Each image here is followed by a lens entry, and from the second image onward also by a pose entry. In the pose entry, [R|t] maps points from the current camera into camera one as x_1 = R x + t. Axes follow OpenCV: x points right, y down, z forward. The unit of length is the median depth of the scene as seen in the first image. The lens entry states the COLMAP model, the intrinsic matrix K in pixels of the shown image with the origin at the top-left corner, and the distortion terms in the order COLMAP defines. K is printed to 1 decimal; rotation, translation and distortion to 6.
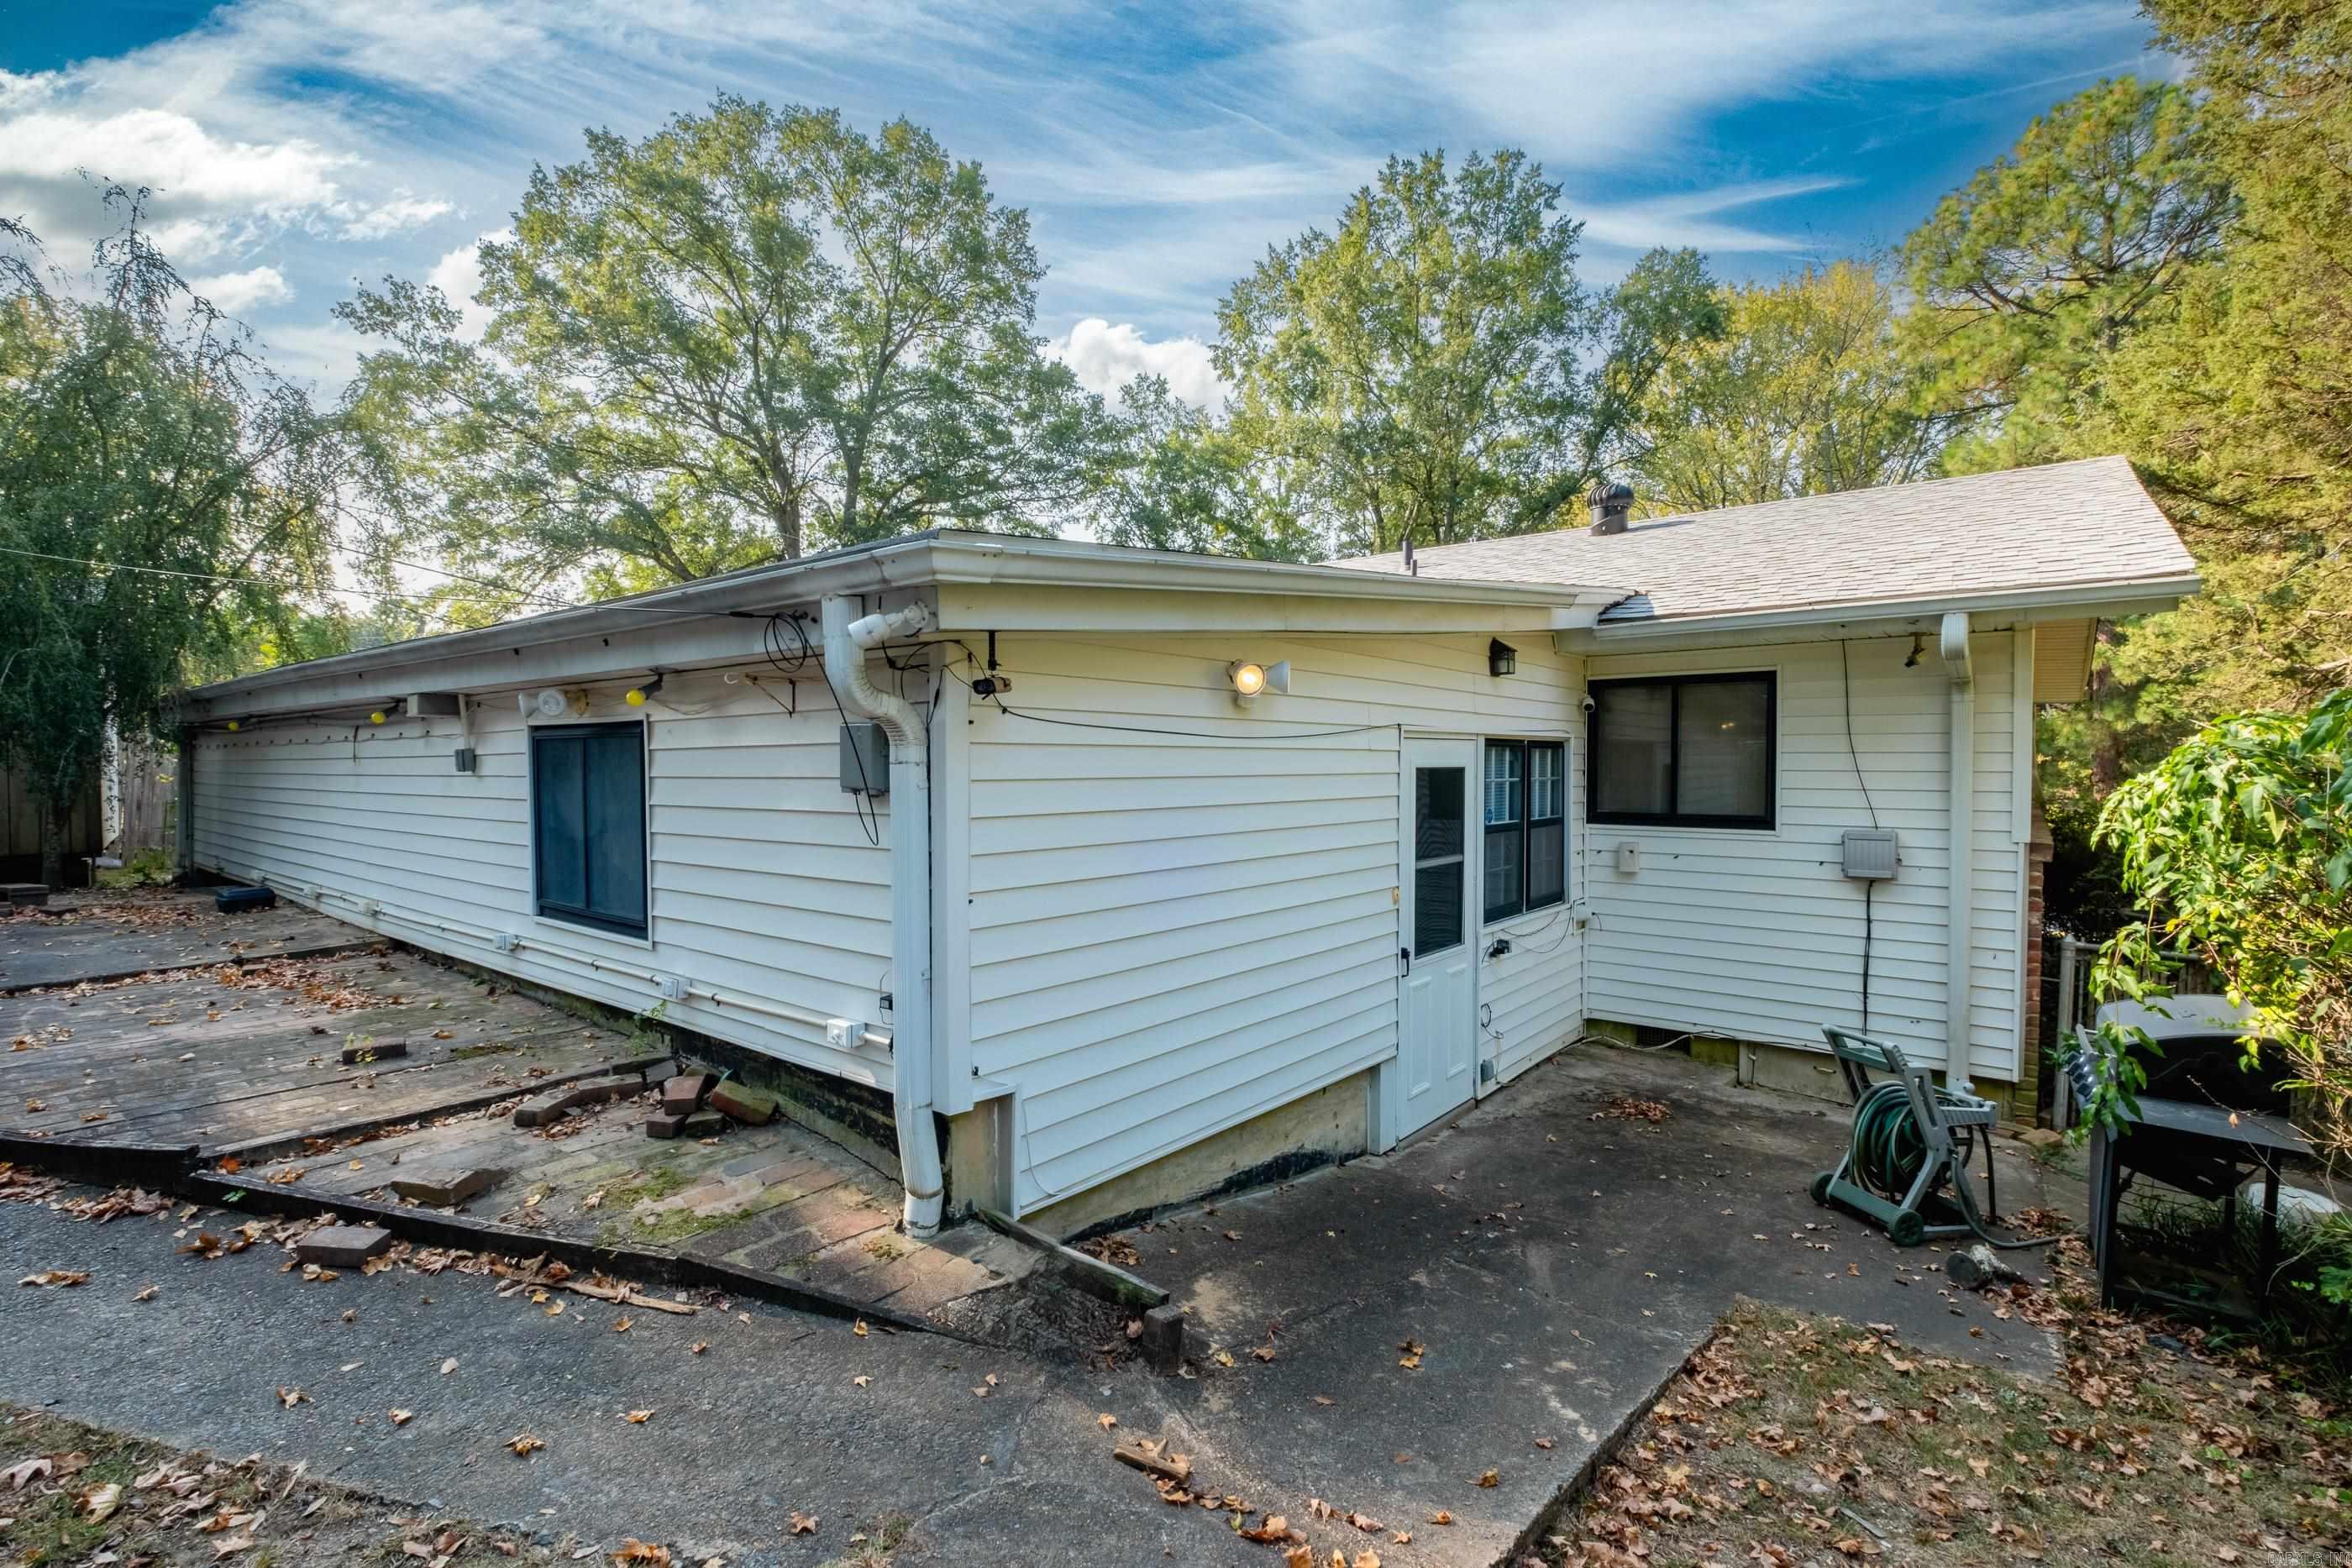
lens RADIAL K [[1062.3, 0, 1181.7], [0, 1062.3, 795.0], [0, 0, 1]] dist [0.005715, -0.004379]
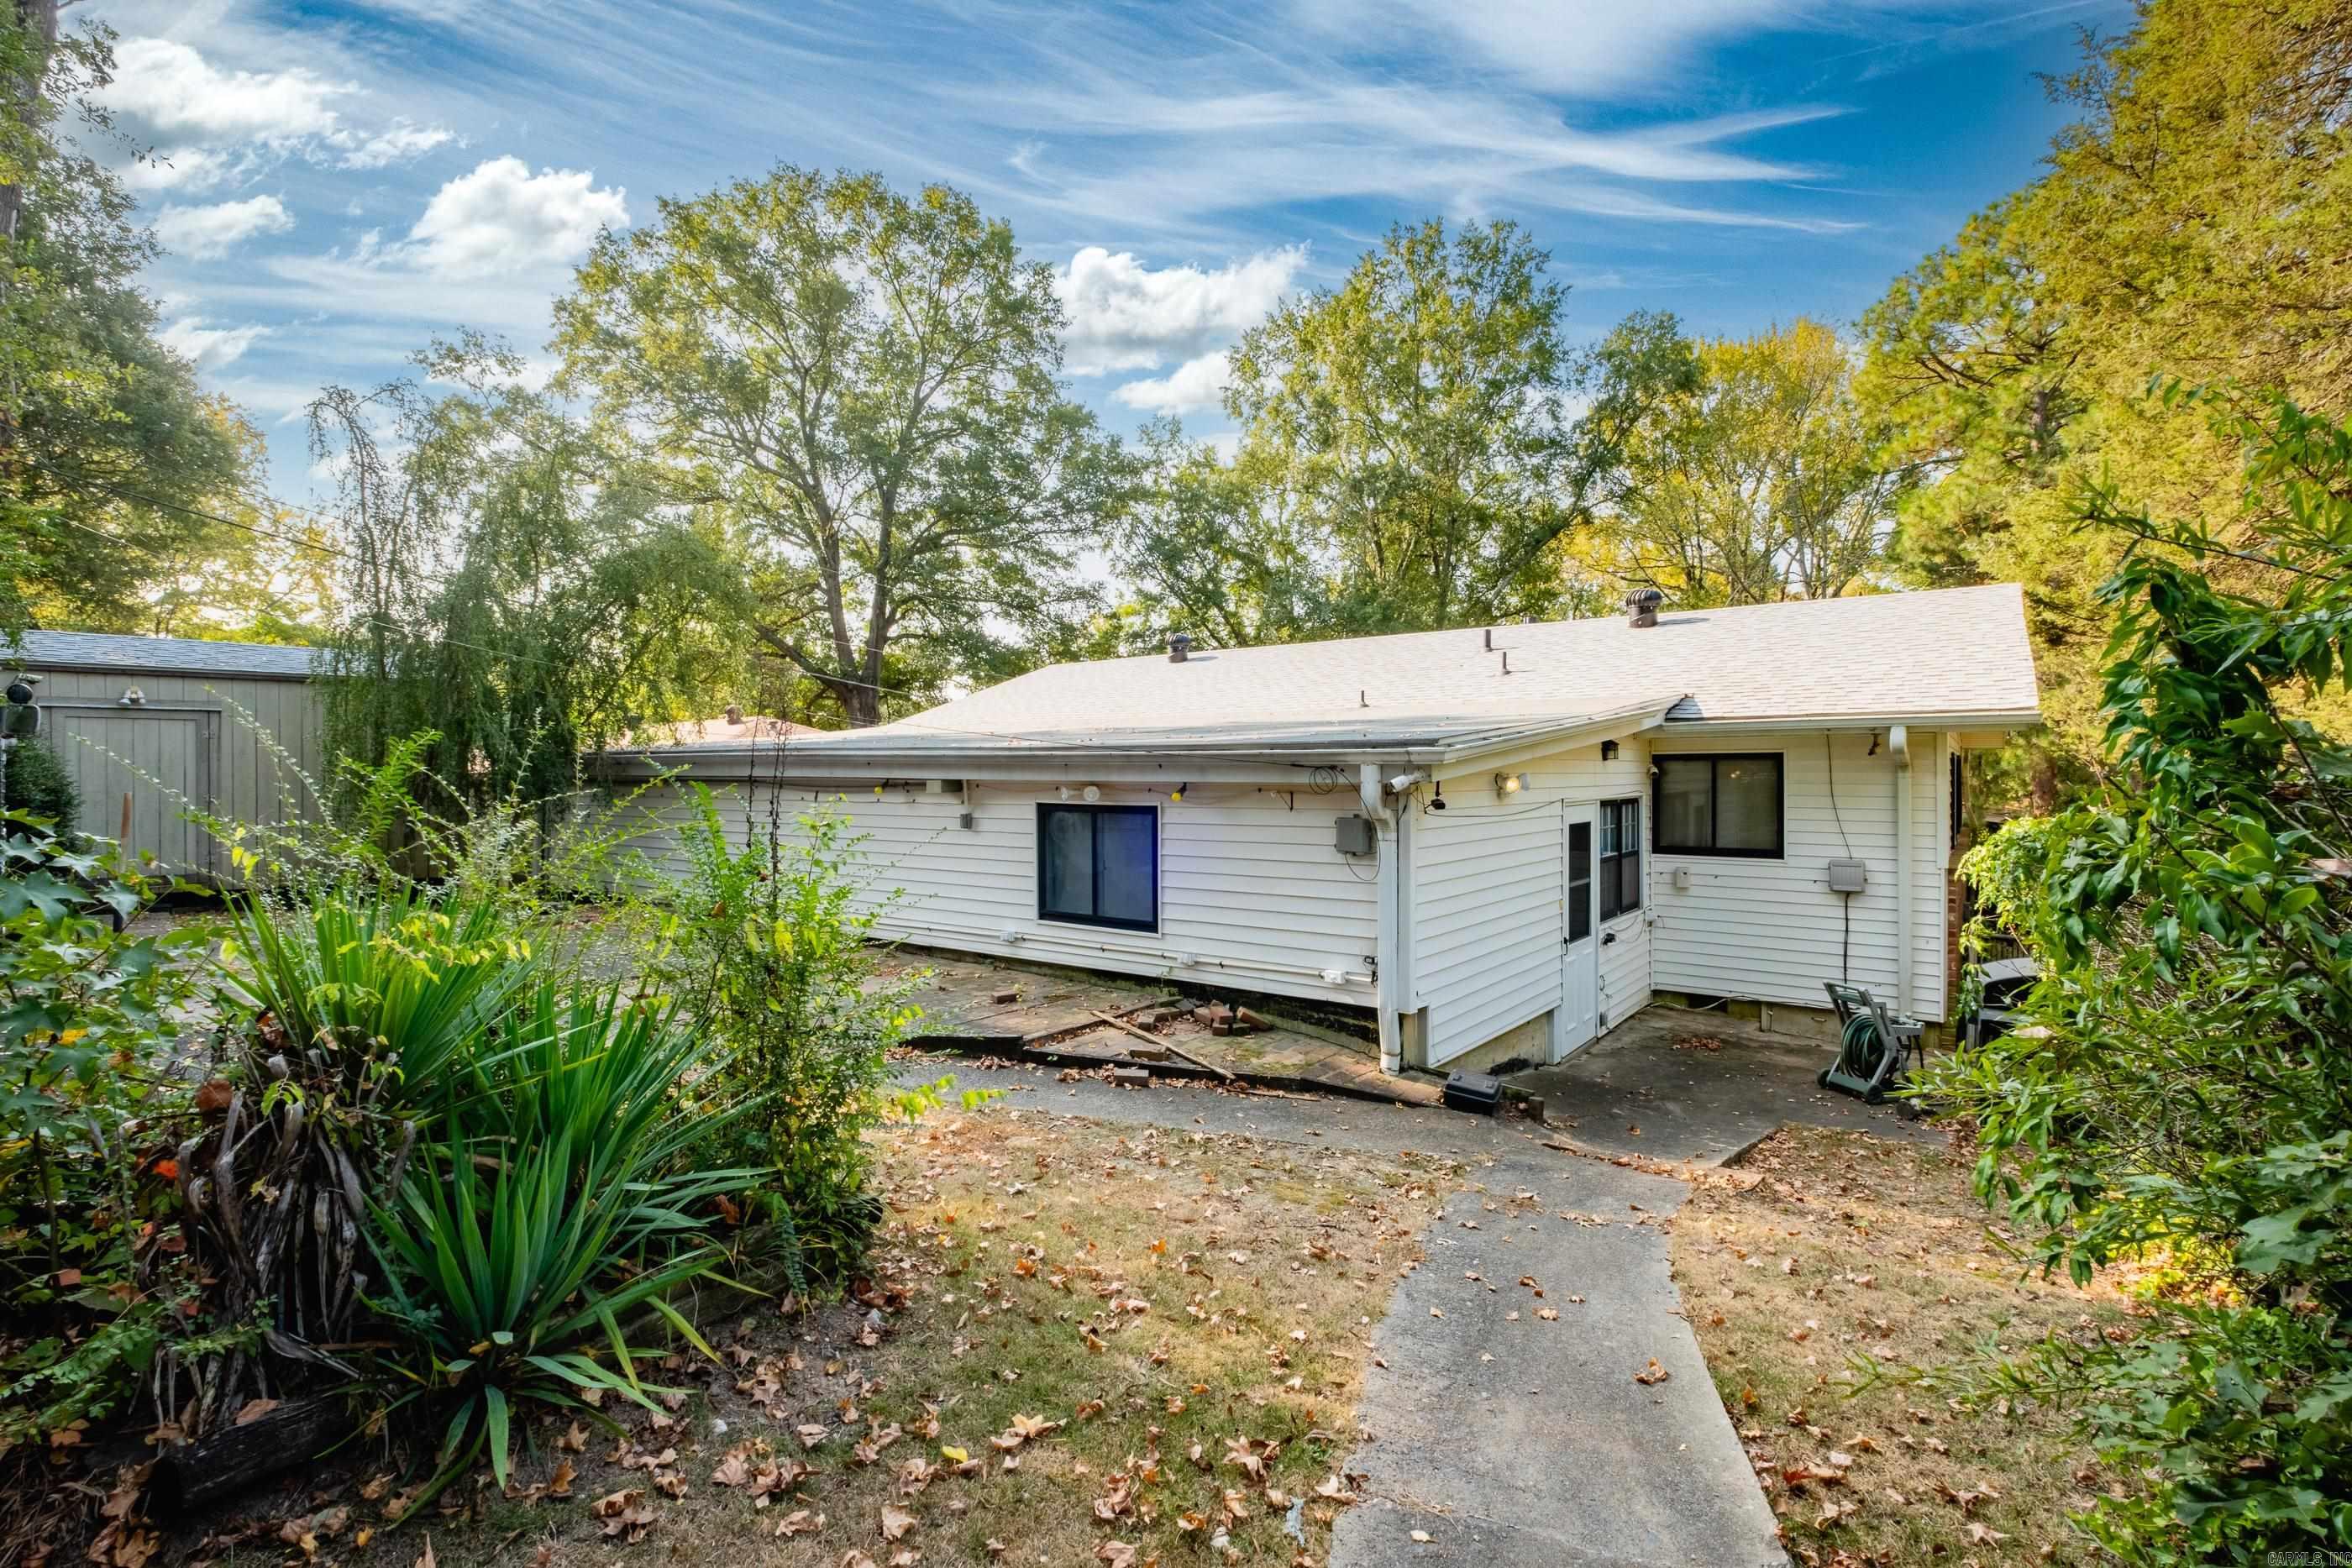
lens RADIAL K [[1062.3, 0, 1186.8], [0, 1062.3, 783.8], [0, 0, 1]] dist [0.005715, -0.004379]
pose [[0.999629, -0.002102, 0.027167, -0.071128], [0.002643, 0.999798, -0.019917, -0.010107], [-0.027120, 0.019981, 0.999432, -0.104688]]
